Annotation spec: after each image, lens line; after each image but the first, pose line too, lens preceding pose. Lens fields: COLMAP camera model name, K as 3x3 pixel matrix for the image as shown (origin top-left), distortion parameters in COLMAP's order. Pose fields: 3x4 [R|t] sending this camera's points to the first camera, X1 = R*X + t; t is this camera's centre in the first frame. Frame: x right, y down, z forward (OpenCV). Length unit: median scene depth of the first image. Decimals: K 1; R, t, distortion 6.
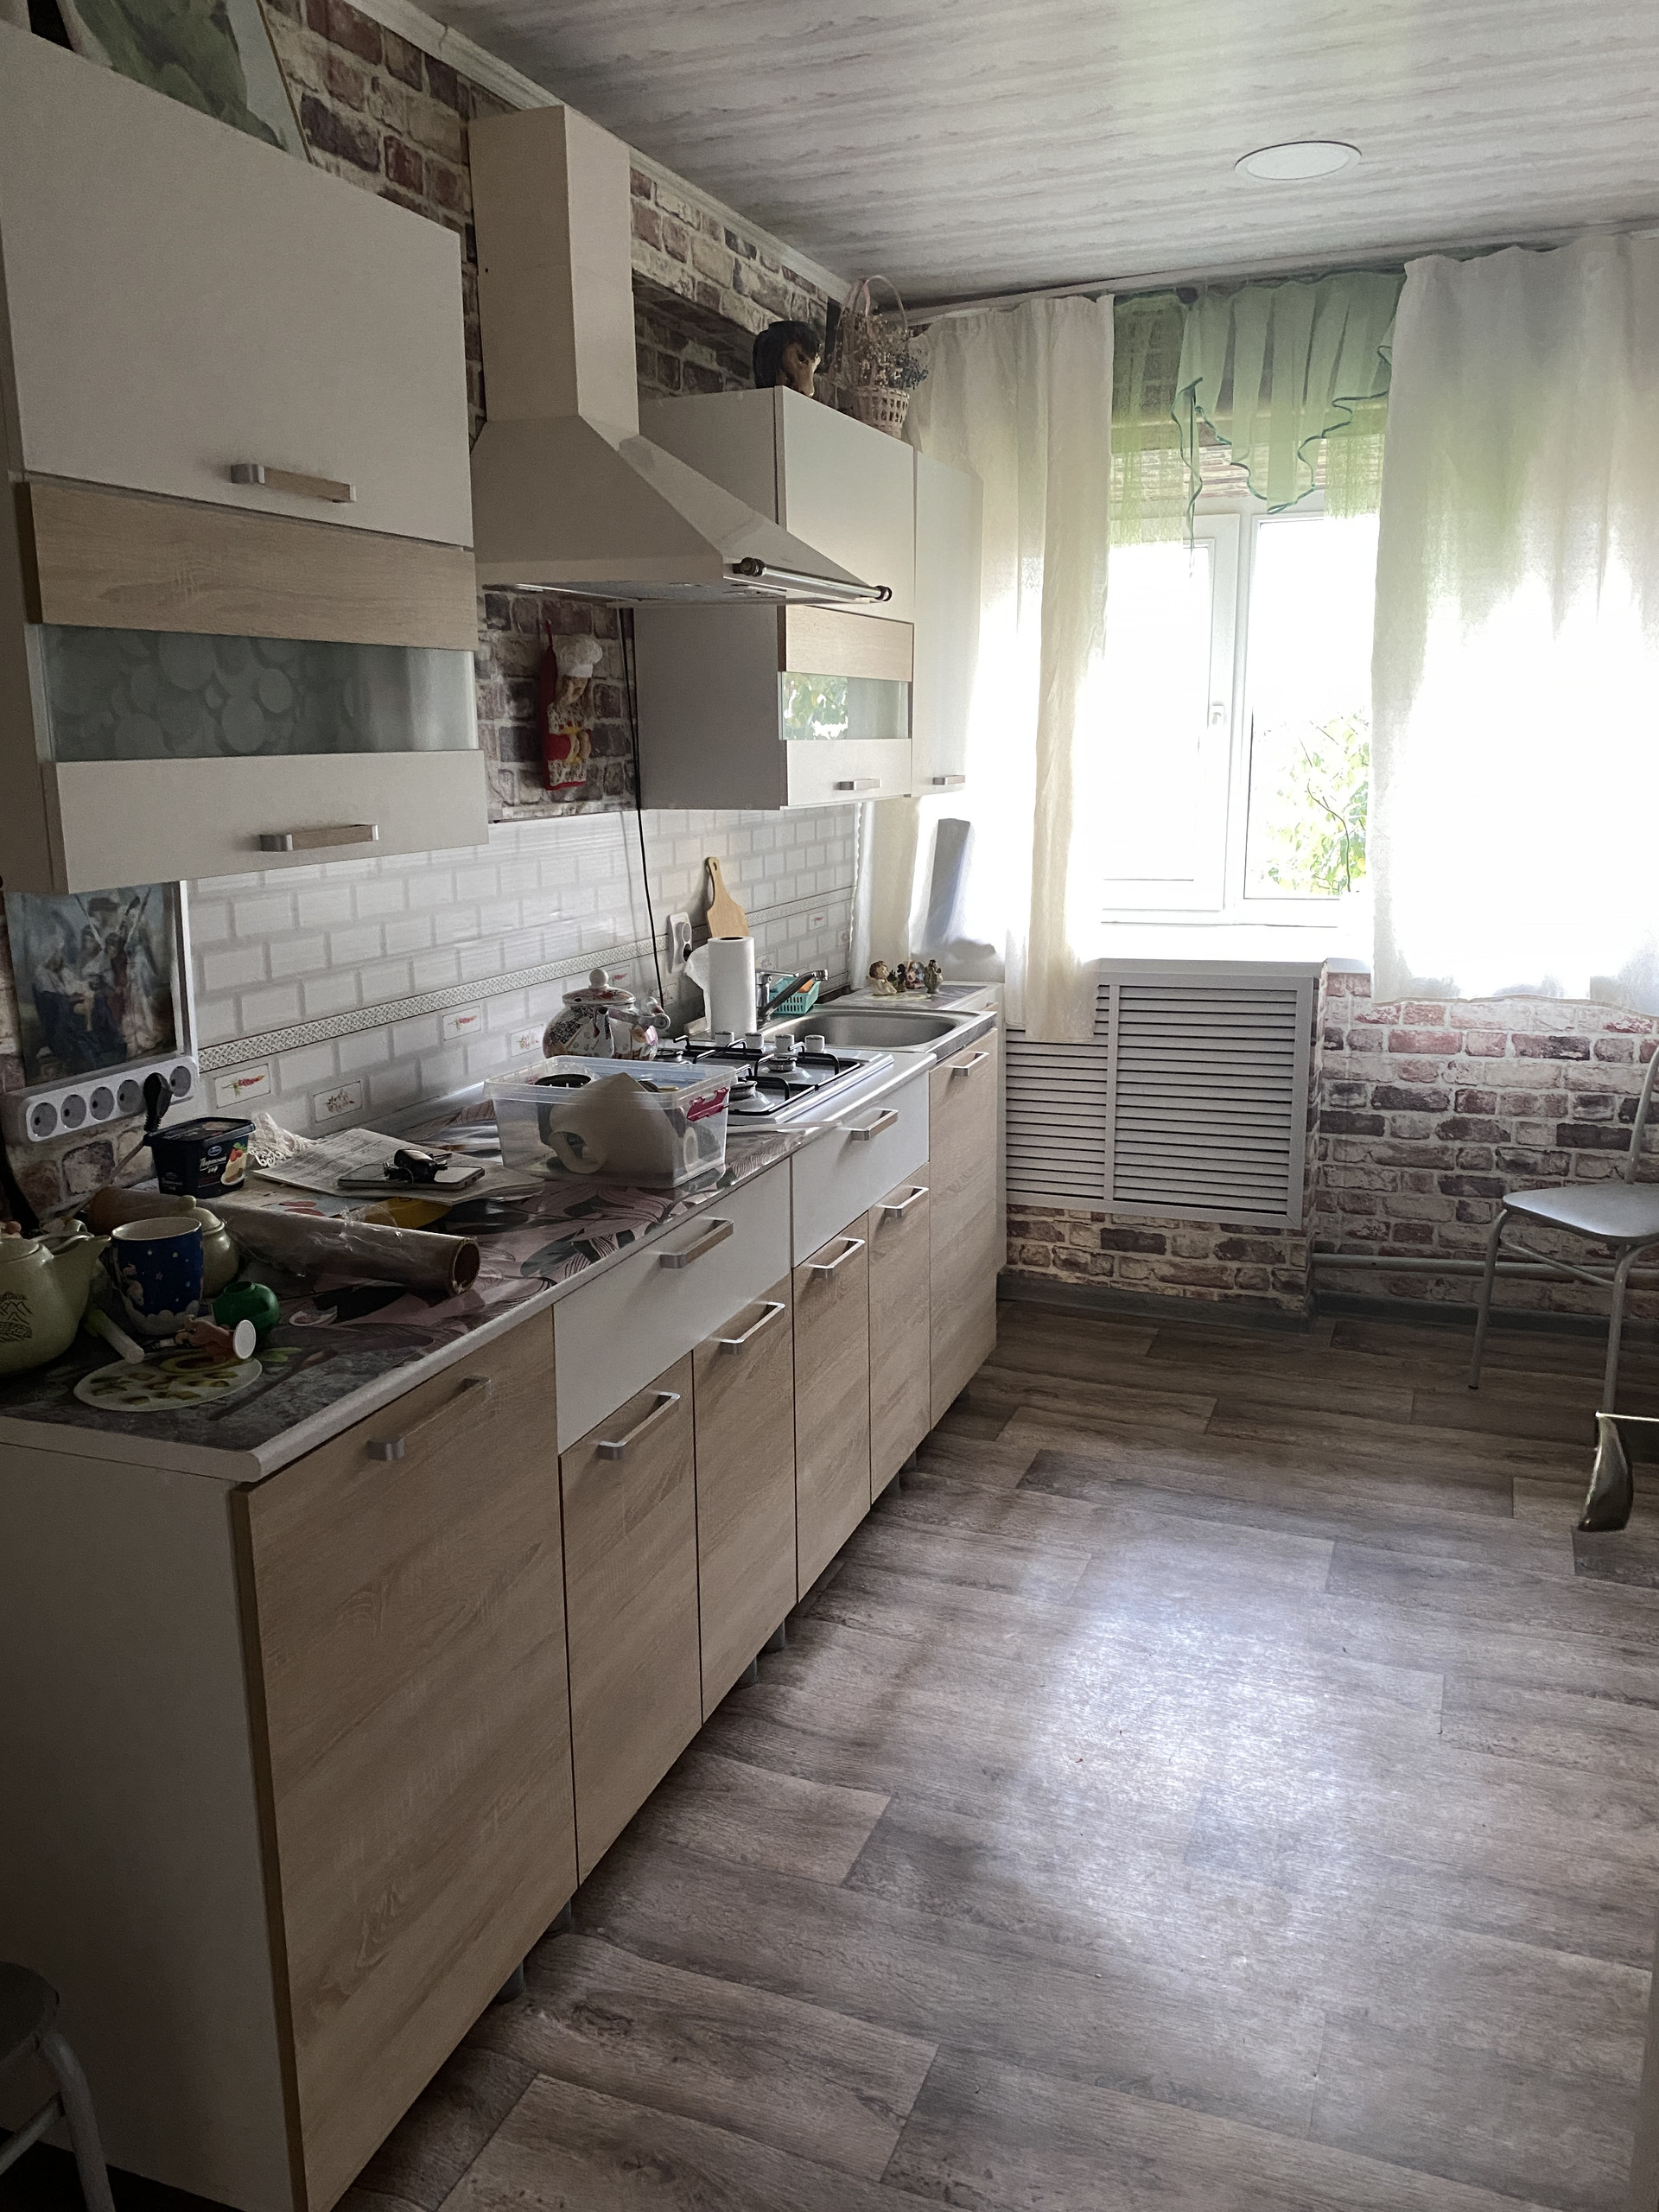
lens RADIAL K [[1690.6, 0, 840.4], [0, 1690.6, 1091.1], [0, 0, 1]] dist [-0.020841, 0.027187]
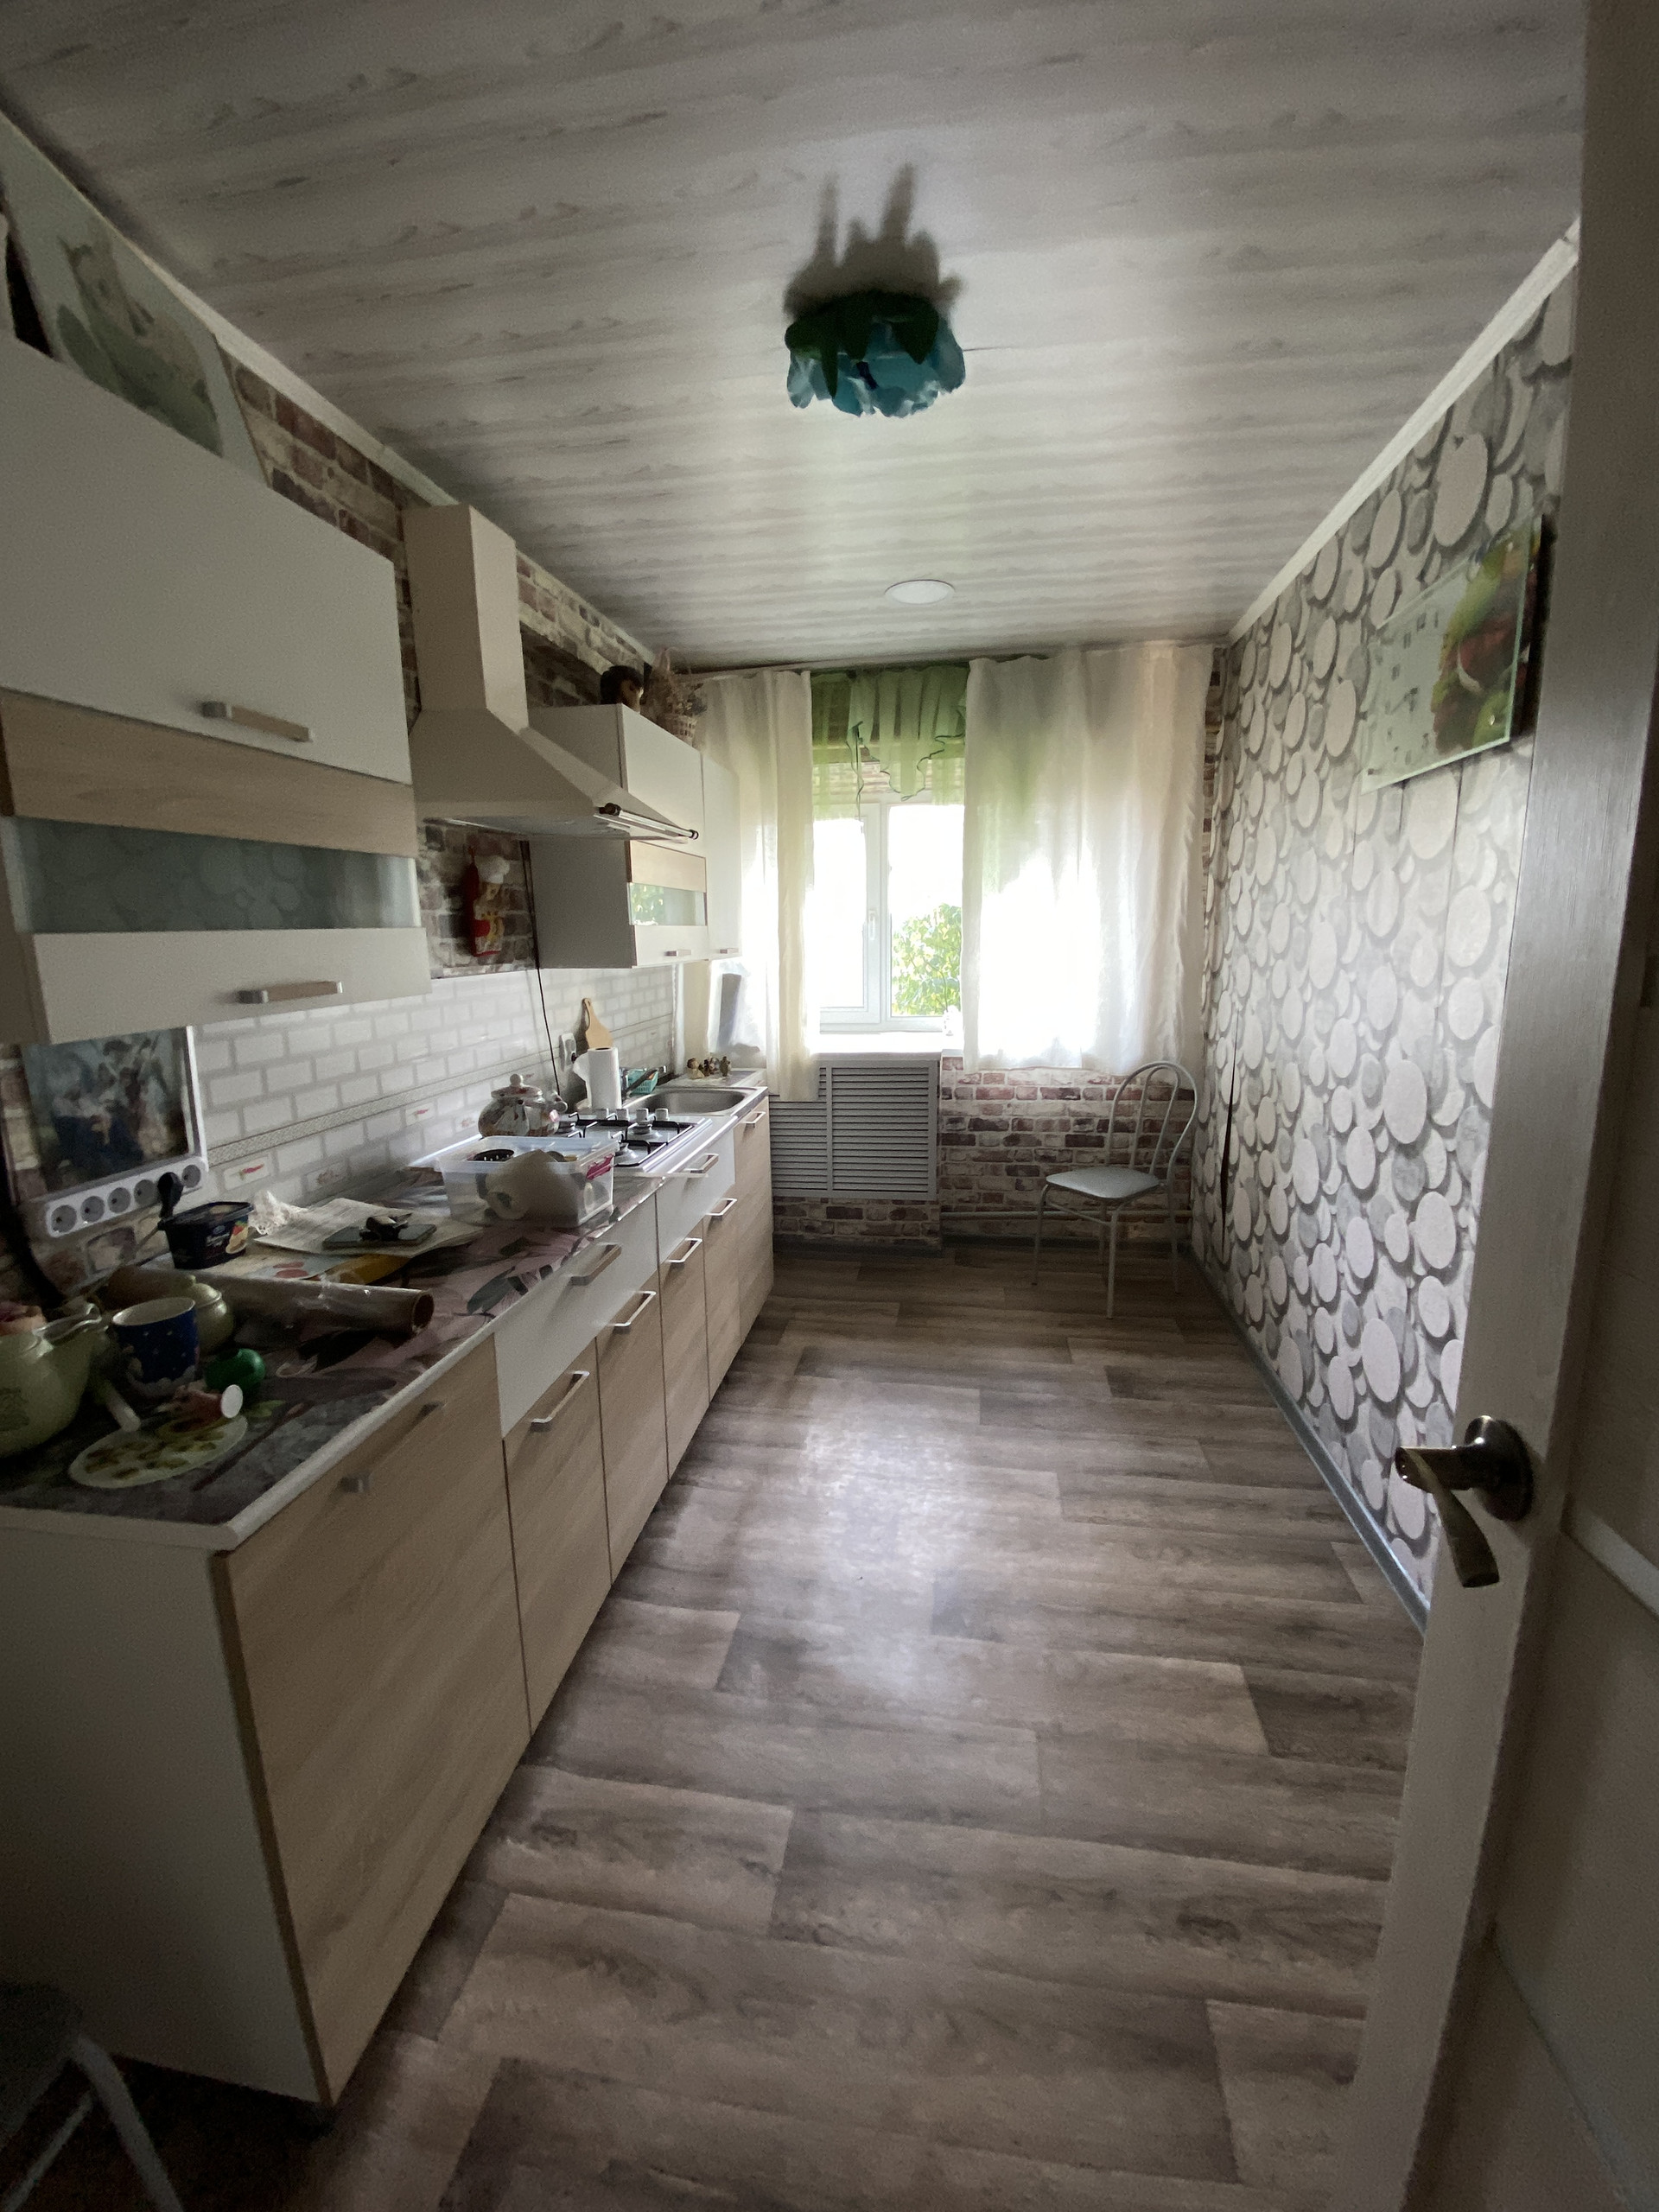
lens RADIAL K [[890.9, 0, 852.0], [0, 890.9, 1106.7], [0, 0, 1]] dist [-0.001837, -0.012351]
pose [[0.974781, -0.041127, 0.219339, -0.026770], [0.043110, 0.999061, -0.004262, -0.028483], [-0.218958, 0.013611, 0.975639, 0.162440]]
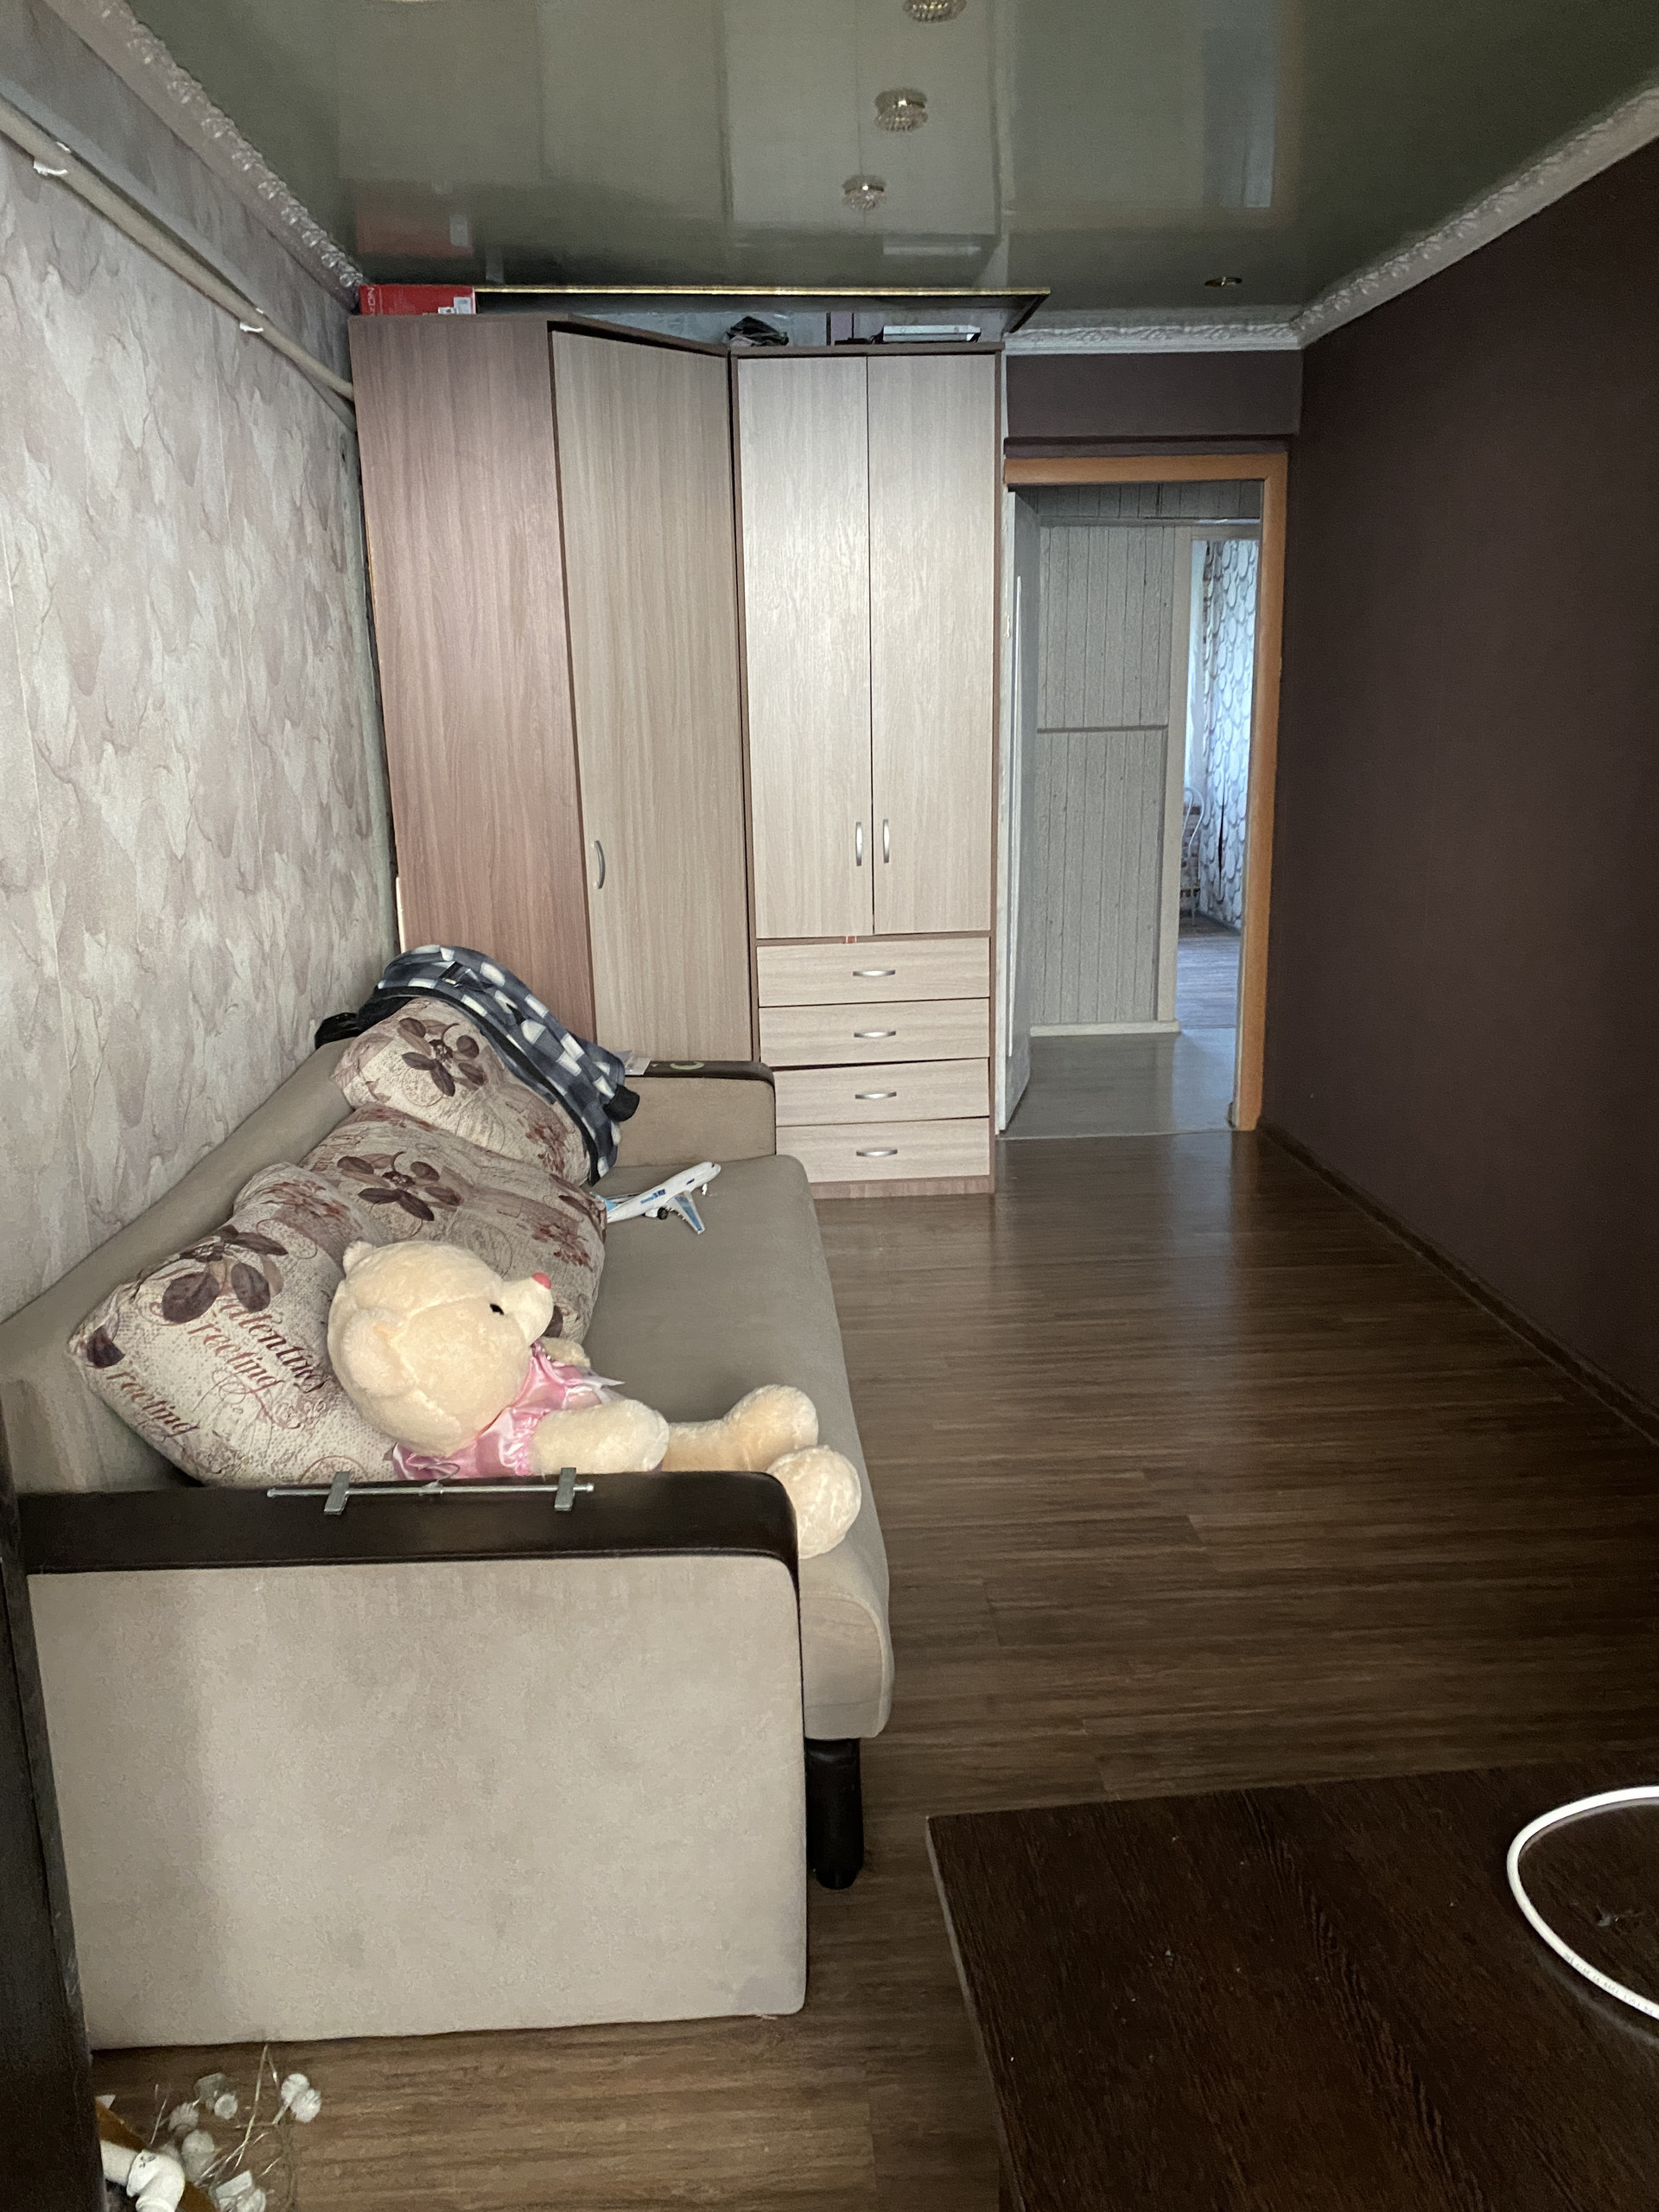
lens RADIAL K [[1690.6, 0, 830.1], [0, 1690.6, 1111.1], [0, 0, 1]] dist [-0.020841, 0.027187]
pose [[0.913797, -0.095935, 0.394678, -1.781482], [0.080636, 0.995213, 0.055212, 0.415419], [-0.398085, -0.018628, 0.917159, -2.110881]]
